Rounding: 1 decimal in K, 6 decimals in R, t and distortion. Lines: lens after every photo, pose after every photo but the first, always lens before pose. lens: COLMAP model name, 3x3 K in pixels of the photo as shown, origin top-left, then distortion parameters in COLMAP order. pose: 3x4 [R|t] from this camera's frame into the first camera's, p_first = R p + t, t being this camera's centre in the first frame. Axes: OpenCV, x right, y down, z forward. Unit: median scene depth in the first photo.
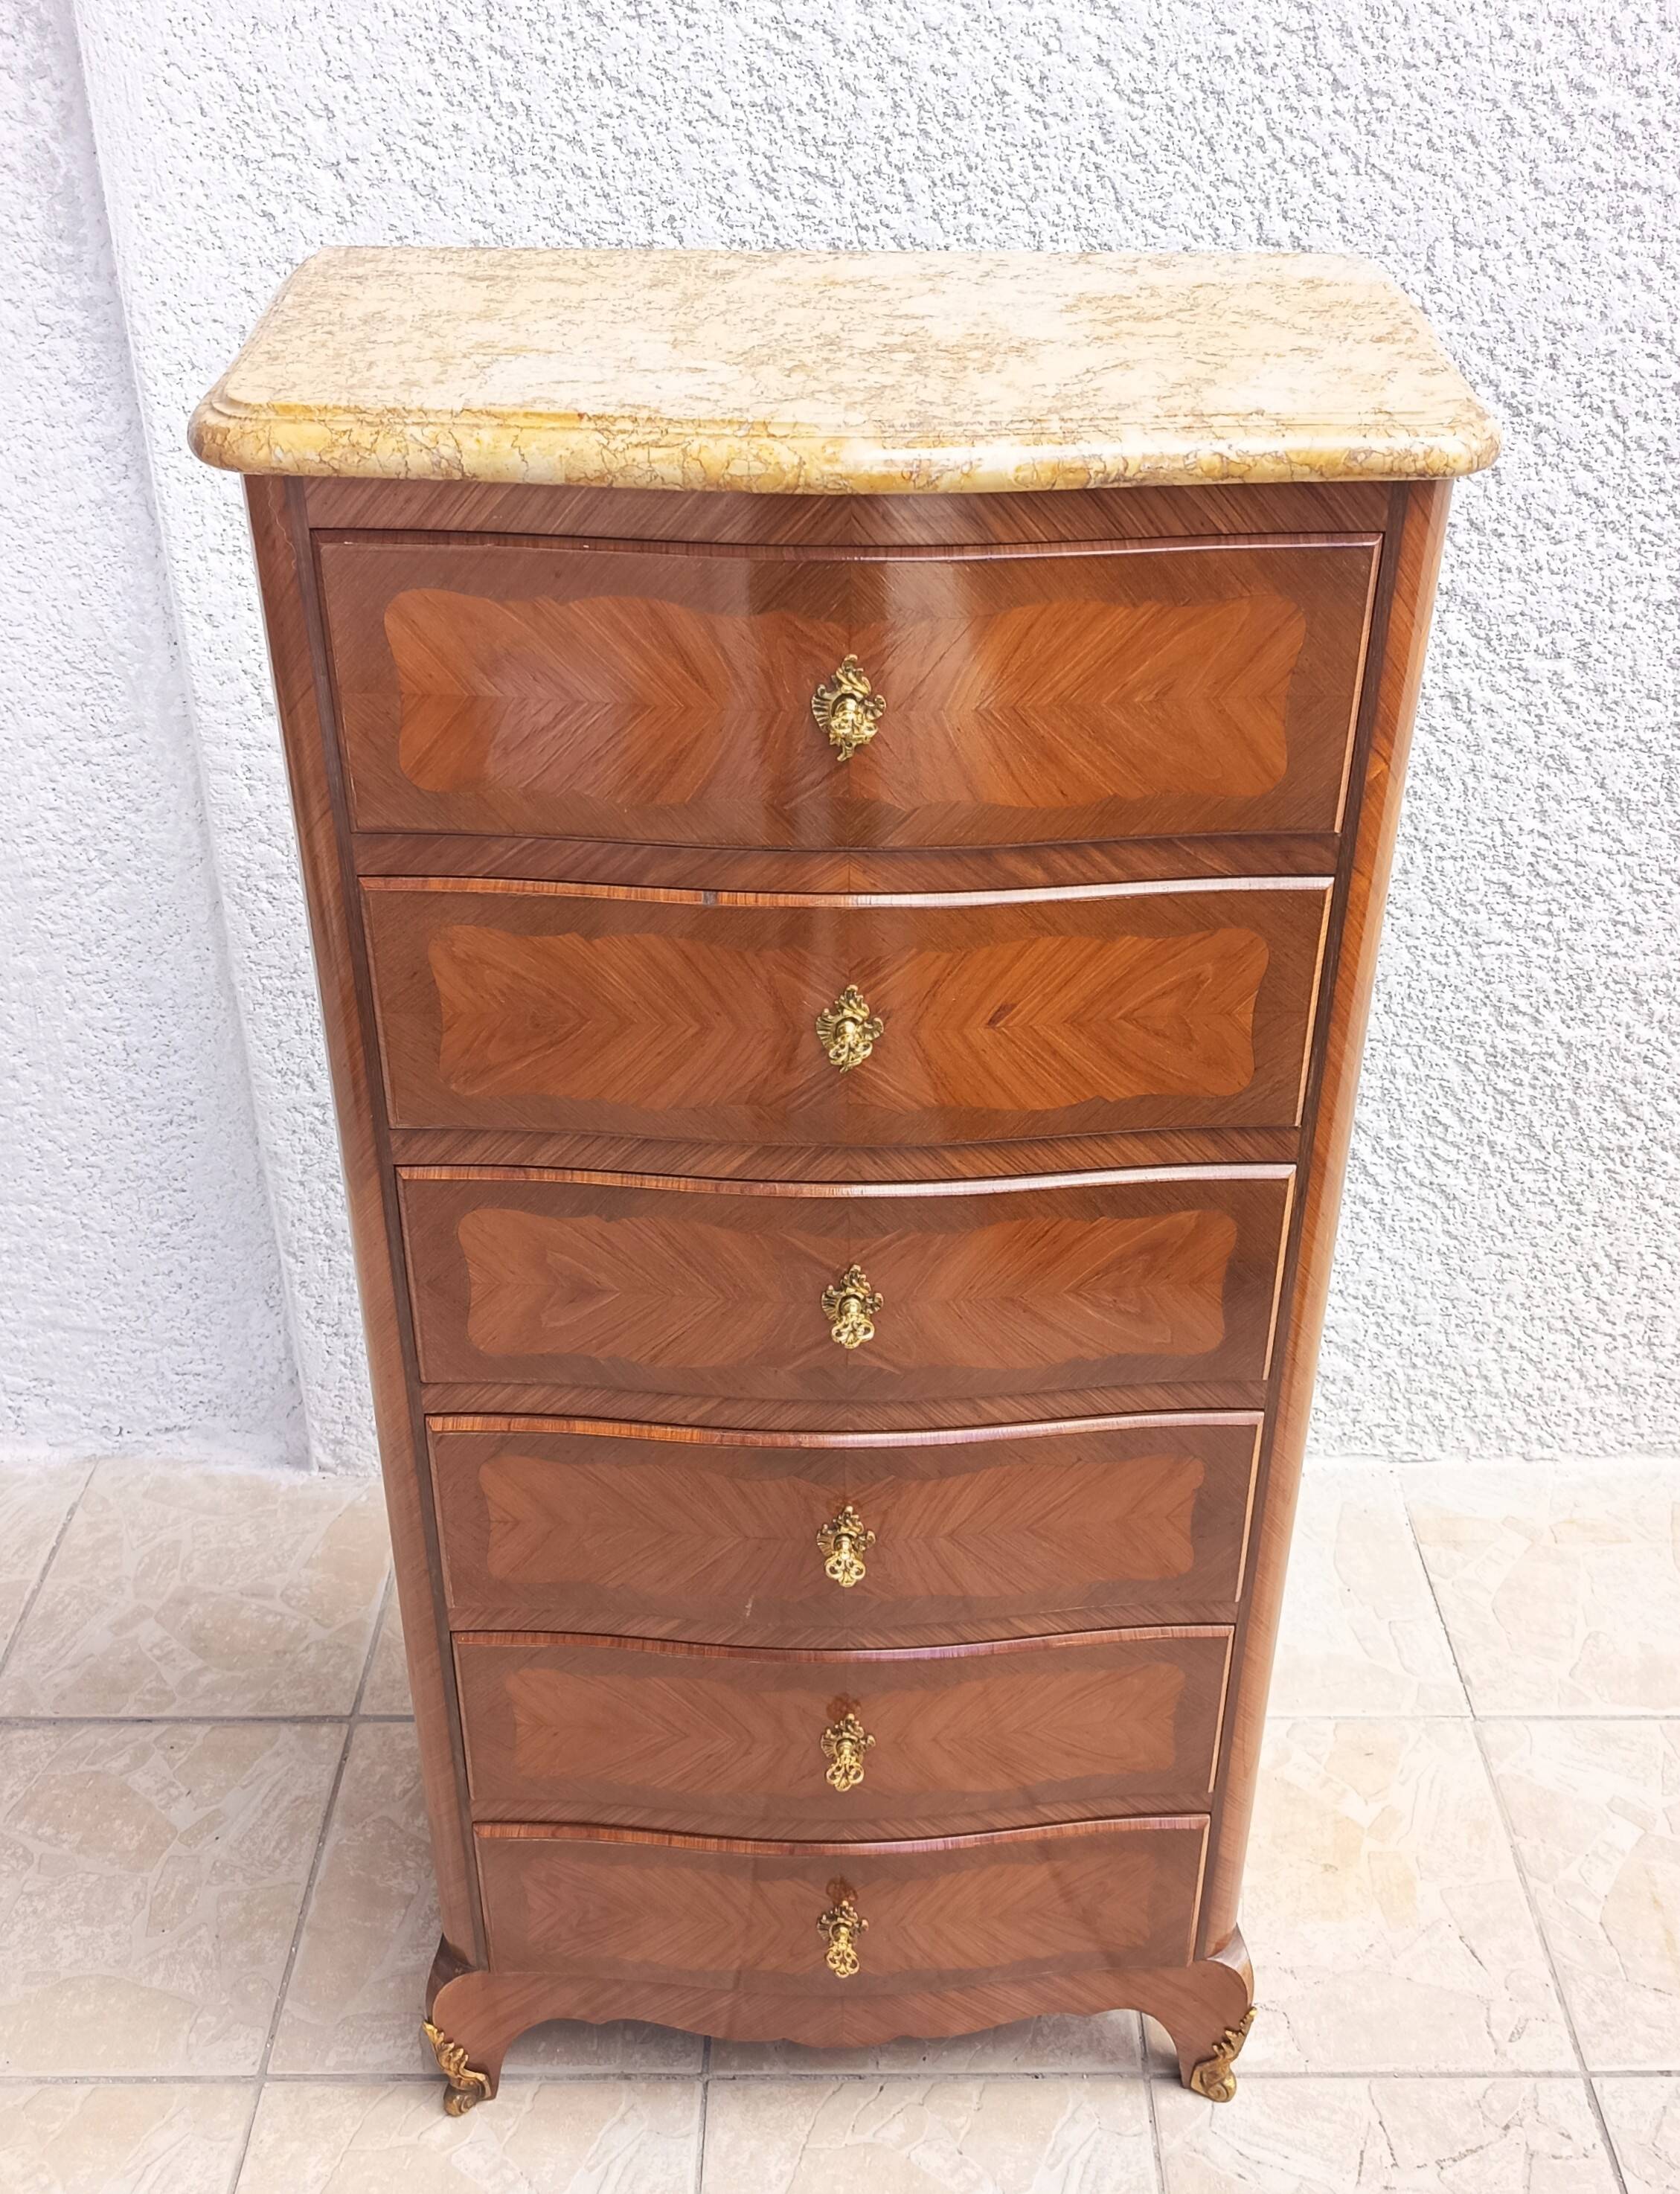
lens RADIAL K [[2059.5, 0, 869.7], [0, 2059.5, 970.6], [0, 0, 1]] dist [0.020695, 0.000000]
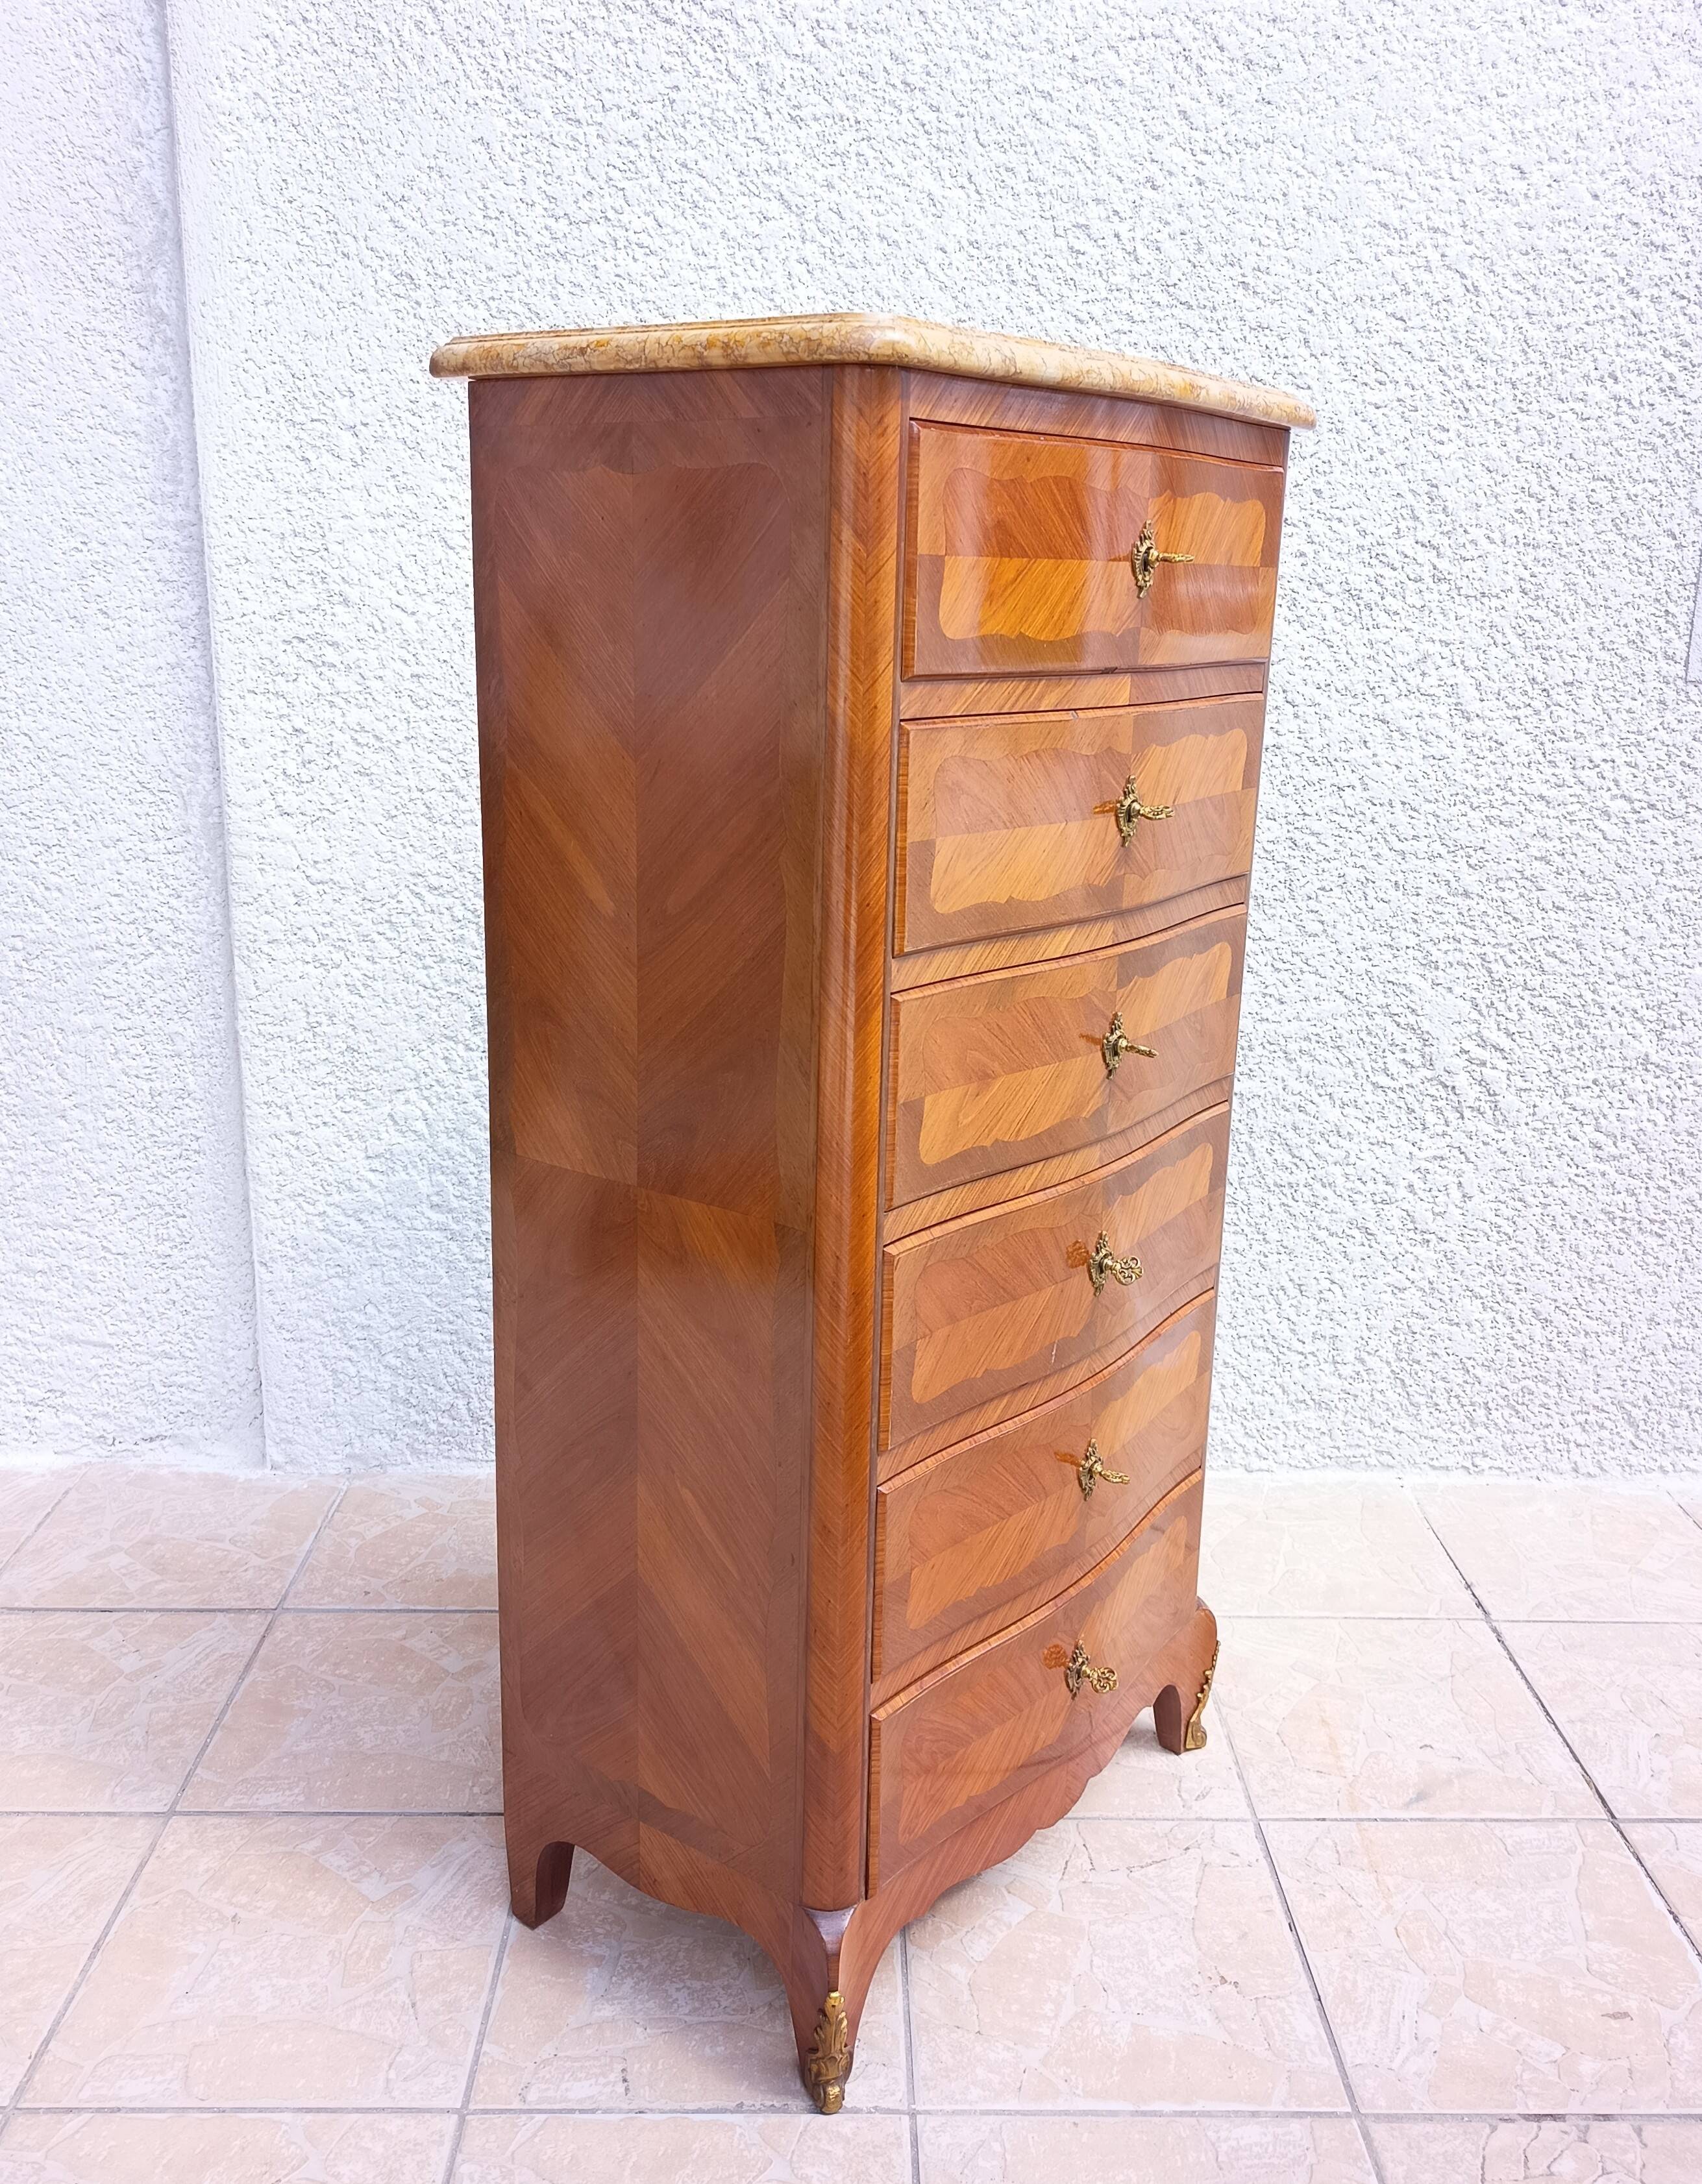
lens RADIAL K [[1771.8, 0, 847.1], [0, 1771.8, 1029.3], [0, 0, 1]] dist [0.047887, -0.064441]
pose [[0.999954, 0.007487, 0.005990, 0.089537], [-0.005634, 0.964309, -0.264718, 0.345412], [-0.007758, 0.264672, 0.964307, -0.130473]]
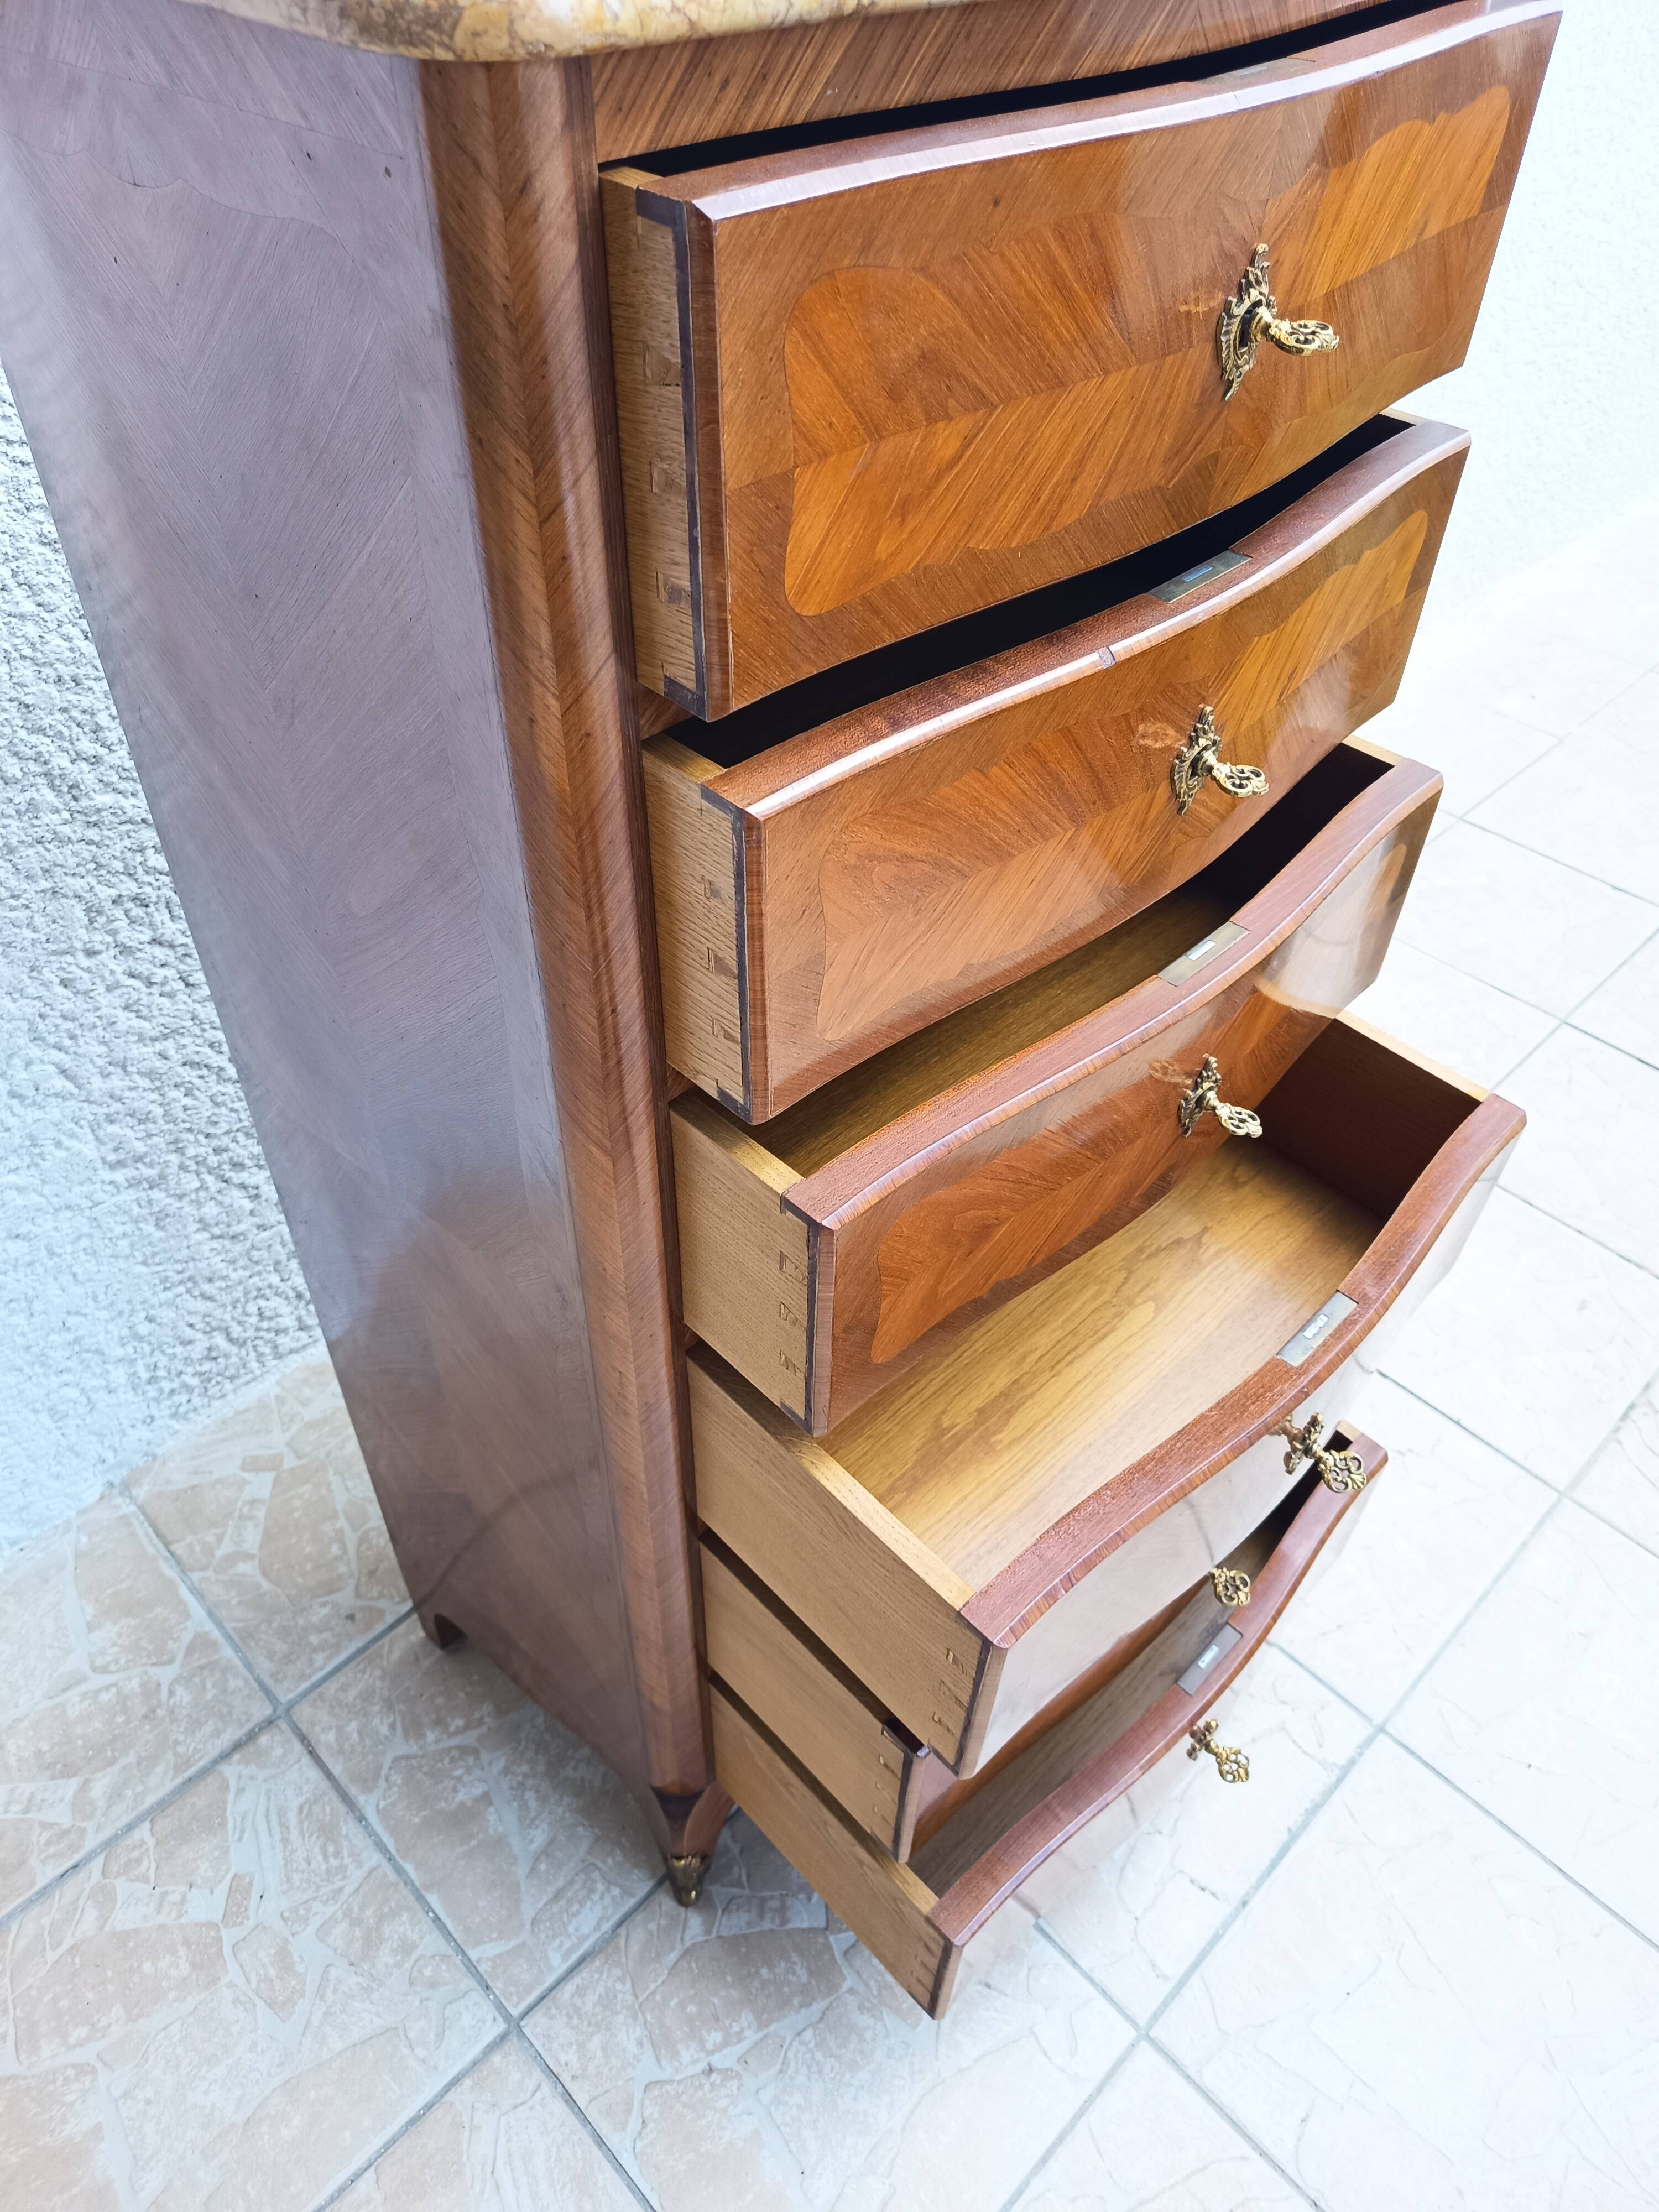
lens RADIAL K [[1554.6, 0, 820.7], [0, 1554.6, 1089.0], [0, 0, 1]] dist [-0.005607, 0.014650]
pose [[0.723047, -0.473687, 0.502815, -0.330602], [0.333959, 0.876855, 0.345827, -0.065646], [-0.604710, -0.082130, 0.792200, 0.335915]]
